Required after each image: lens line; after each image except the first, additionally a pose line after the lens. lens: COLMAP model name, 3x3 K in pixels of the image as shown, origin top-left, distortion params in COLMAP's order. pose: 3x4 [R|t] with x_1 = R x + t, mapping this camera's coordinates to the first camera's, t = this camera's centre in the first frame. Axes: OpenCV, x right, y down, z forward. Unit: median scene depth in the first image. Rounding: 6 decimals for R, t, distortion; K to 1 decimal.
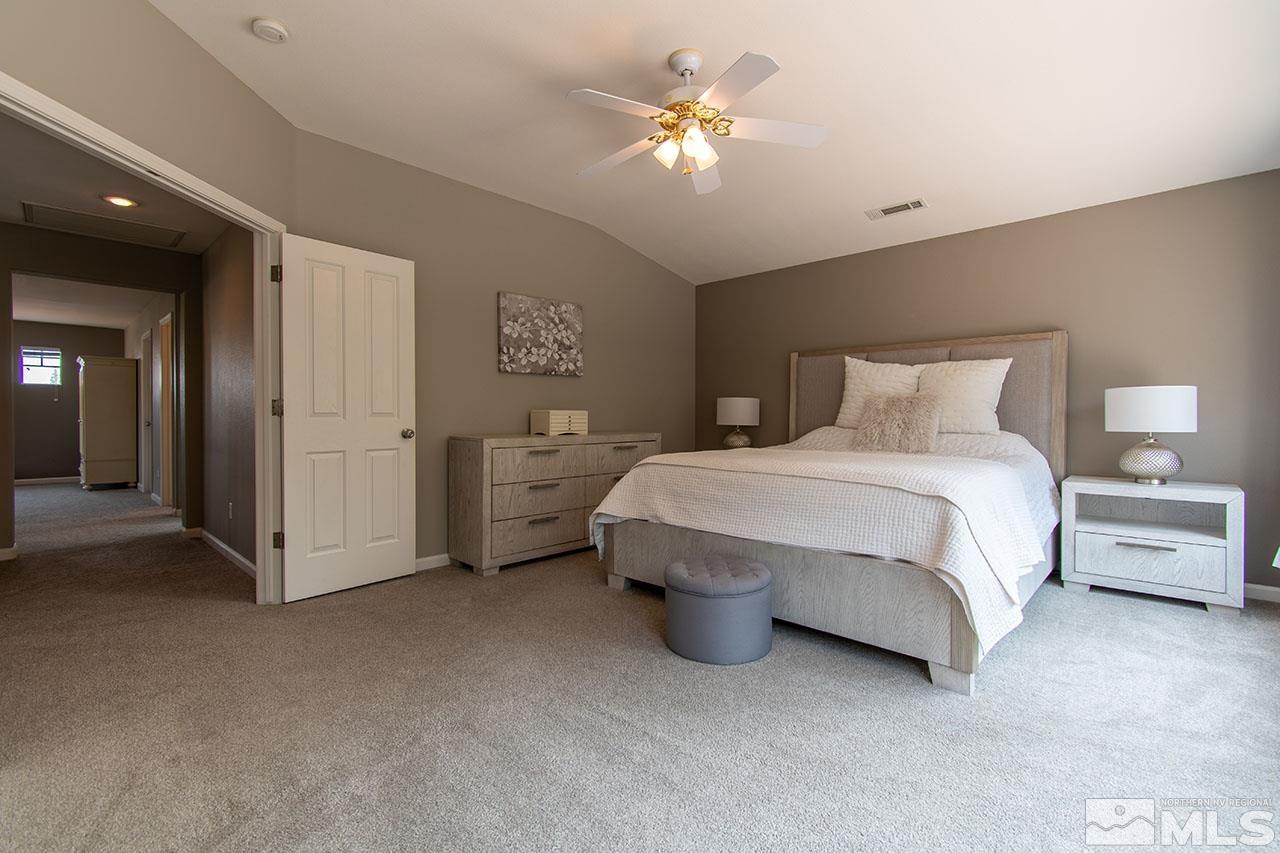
lens RADIAL K [[566.8, 0, 643.4], [0, 566.8, 419.2], [0, 0, 1]] dist [0.003008, -0.000268]
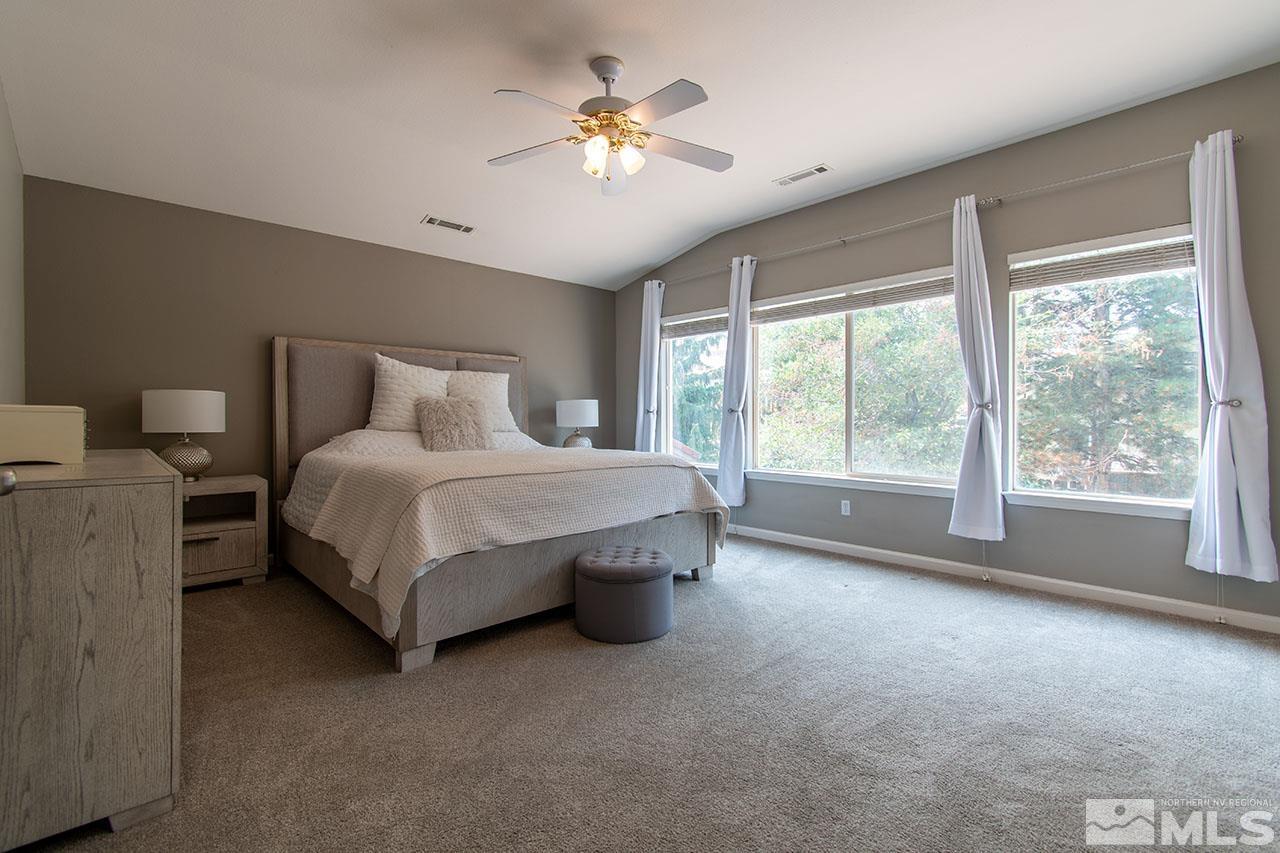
lens RADIAL K [[566.8, 0, 643.4], [0, 566.8, 419.2], [0, 0, 1]] dist [0.003008, -0.000268]
pose [[0.056408, -0.005394, 0.998393, -0.605724], [0.008792, 0.999949, 0.004906, -0.004630], [-0.998369, 0.008502, 0.056453, 0.572129]]
